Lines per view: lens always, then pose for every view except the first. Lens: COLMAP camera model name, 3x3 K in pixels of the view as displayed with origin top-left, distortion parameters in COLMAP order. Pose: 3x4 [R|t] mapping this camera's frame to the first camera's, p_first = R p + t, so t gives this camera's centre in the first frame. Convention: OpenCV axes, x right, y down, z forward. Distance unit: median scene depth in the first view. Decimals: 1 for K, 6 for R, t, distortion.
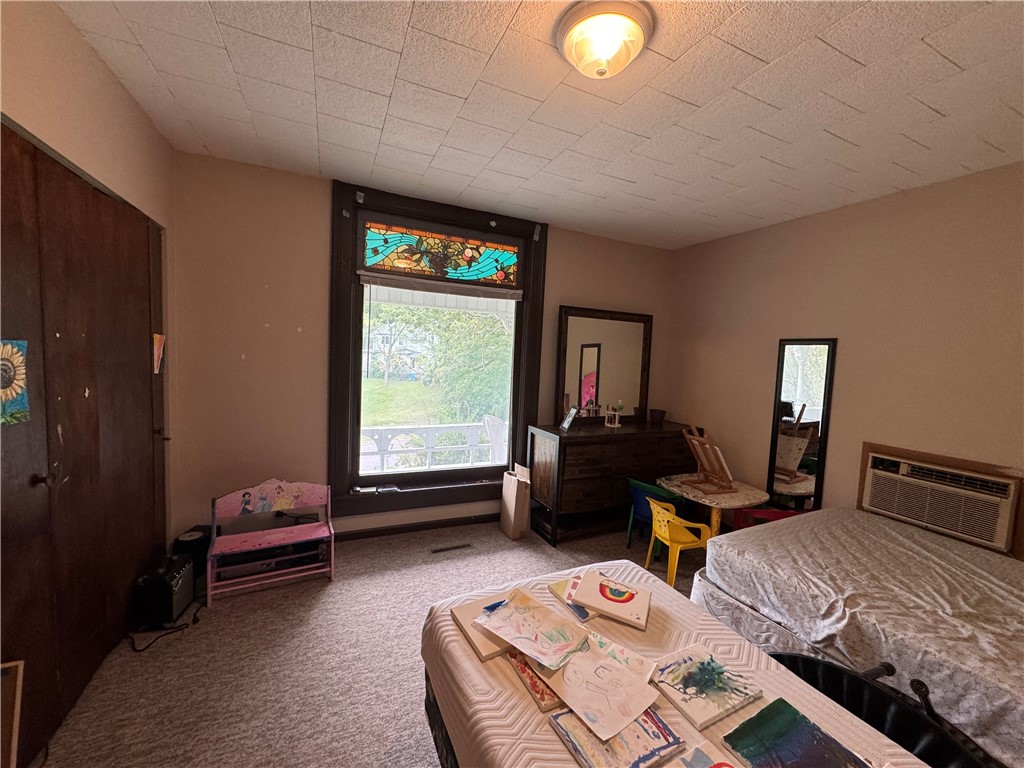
lens RADIAL K [[407.5, 0, 512.0], [0, 407.5, 384.0], [0, 0, 1]] dist [-0.001071, -0.000135]
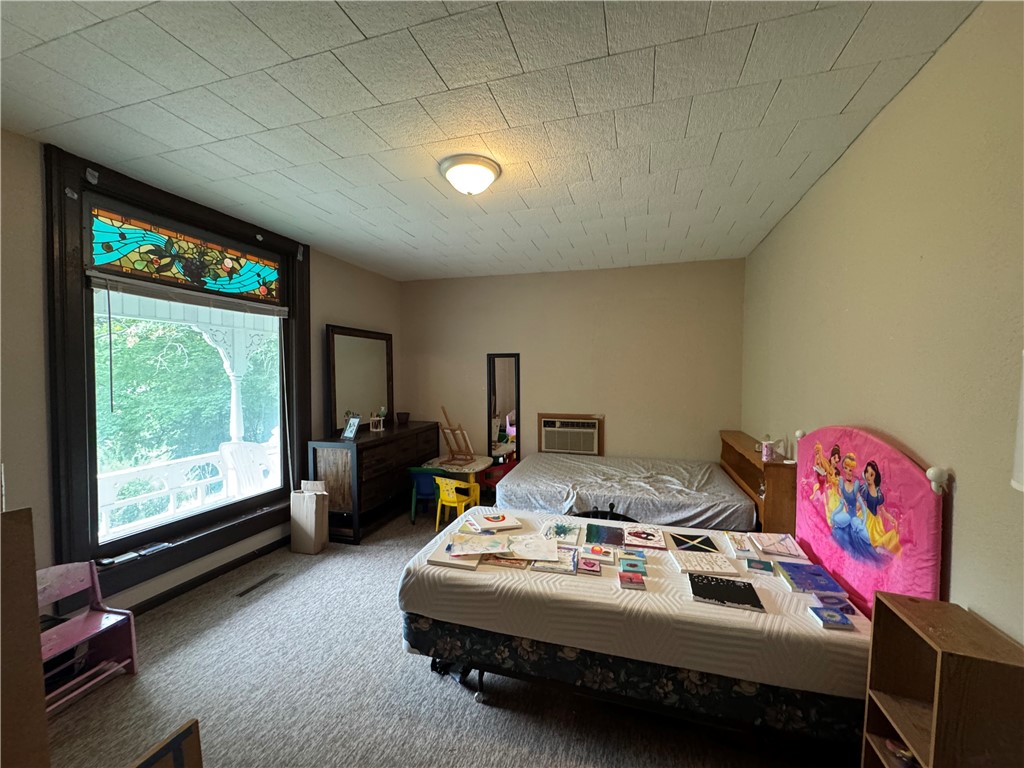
lens RADIAL K [[407.5, 0, 512.0], [0, 407.5, 384.0], [0, 0, 1]] dist [-0.001071, -0.000135]
pose [[0.664597, -0.067689, 0.744129, -0.396904], [0.086373, 0.996172, 0.013475, -0.011376], [-0.742193, 0.055317, 0.667900, -0.064592]]
